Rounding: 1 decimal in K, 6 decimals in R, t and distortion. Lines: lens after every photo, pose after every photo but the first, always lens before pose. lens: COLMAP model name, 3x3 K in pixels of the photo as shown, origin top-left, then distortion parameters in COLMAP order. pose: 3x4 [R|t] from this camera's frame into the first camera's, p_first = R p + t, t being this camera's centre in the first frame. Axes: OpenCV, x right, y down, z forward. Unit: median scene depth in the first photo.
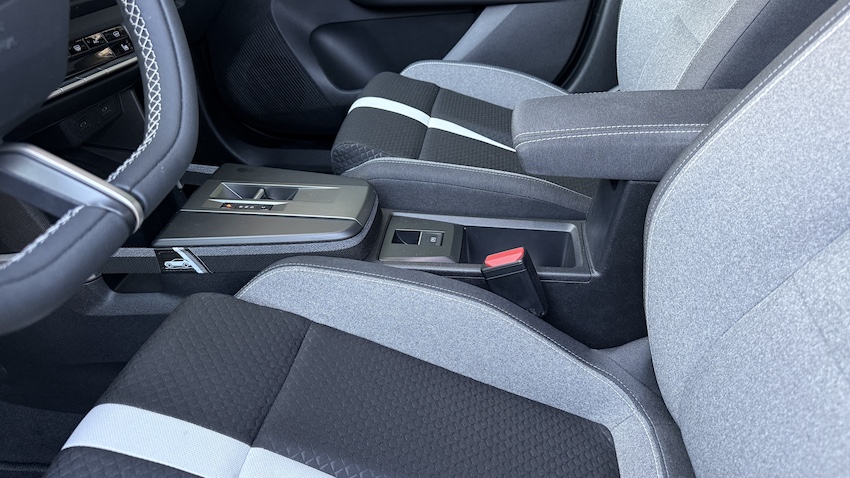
lens RADIAL K [[606.1, 0, 426.6], [0, 606.1, 239.5], [0, 0, 1]] dist [0.030587, -0.042891]
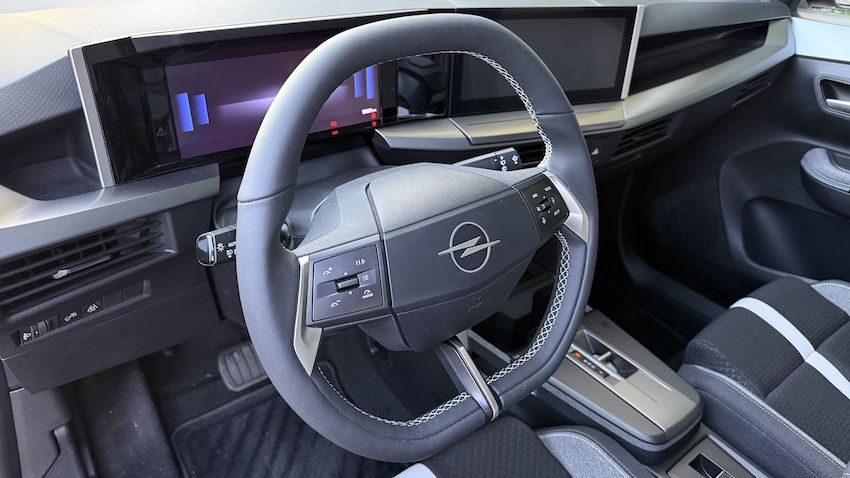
lens RADIAL K [[606.1, 0, 427.6], [0, 606.1, 243.4], [0, 0, 1]] dist [0.030587, -0.042891]
pose [[0.711875, 0.444453, -0.543778, 0.026645], [-0.465263, 0.878447, 0.108904, -0.244730], [0.526084, 0.175474, 0.832133, -0.220466]]
